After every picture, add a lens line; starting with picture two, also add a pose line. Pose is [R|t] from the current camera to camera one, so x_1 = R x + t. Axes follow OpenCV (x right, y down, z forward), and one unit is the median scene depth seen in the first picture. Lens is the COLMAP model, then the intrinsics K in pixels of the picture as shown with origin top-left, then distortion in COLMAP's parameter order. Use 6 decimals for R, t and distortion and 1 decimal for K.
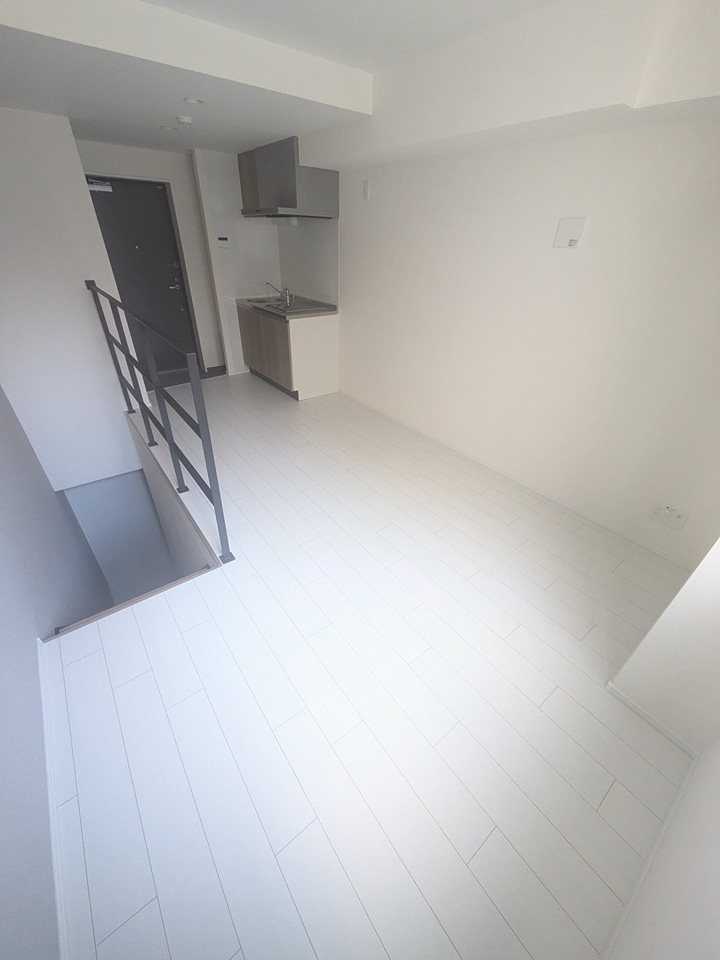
lens RADIAL K [[381.7, 0, 354.9], [0, 381.7, 485.2], [0, 0, 1]] dist [0.006505, 0.000185]
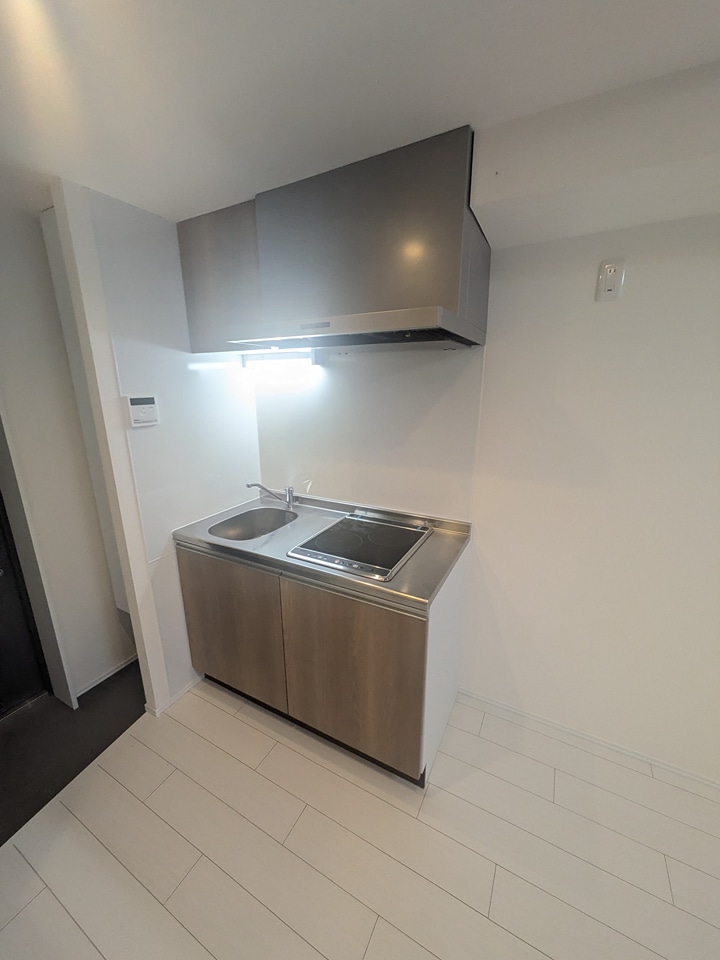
lens RADIAL K [[381.7, 0, 354.9], [0, 381.7, 485.2], [0, 0, 1]] dist [0.006505, 0.000185]
pose [[0.916519, -0.134644, 0.376648, -0.307016], [0.240652, 0.937767, -0.250360, -0.419995], [-0.319499, 0.320101, 0.891884, 0.621965]]
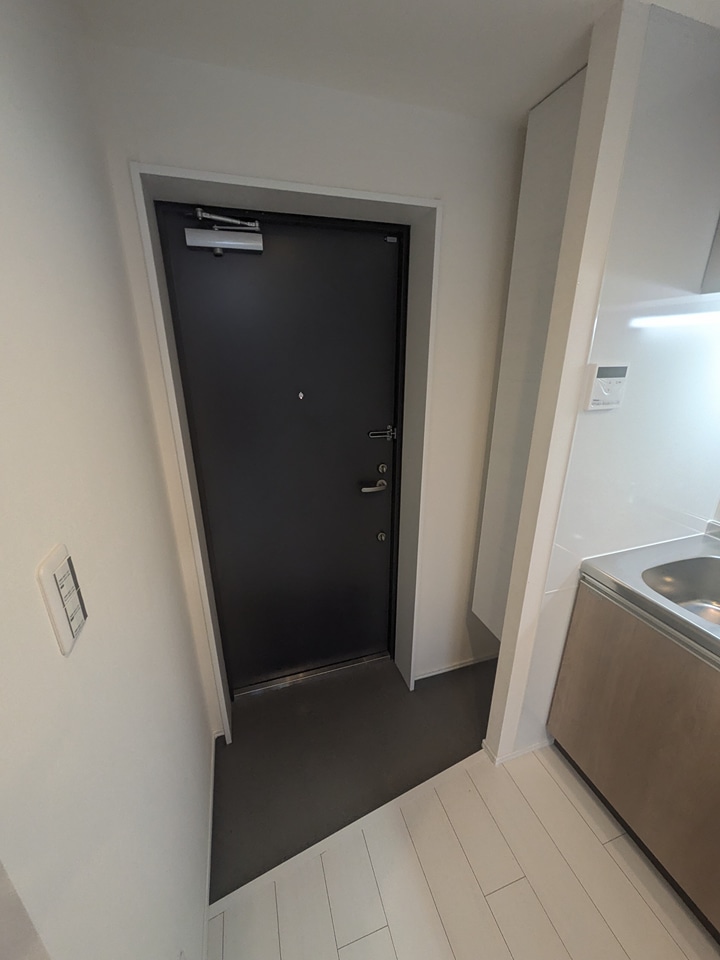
lens RADIAL K [[377.0, 0, 359.6], [0, 377.0, 480.2], [0, 0, 1]] dist [-0.001828, -0.000131]
pose [[0.942947, 0.087356, -0.321279, -0.416637], [-0.161648, 0.963720, -0.212398, -0.498051], [0.291069, 0.252214, 0.922858, 0.746092]]
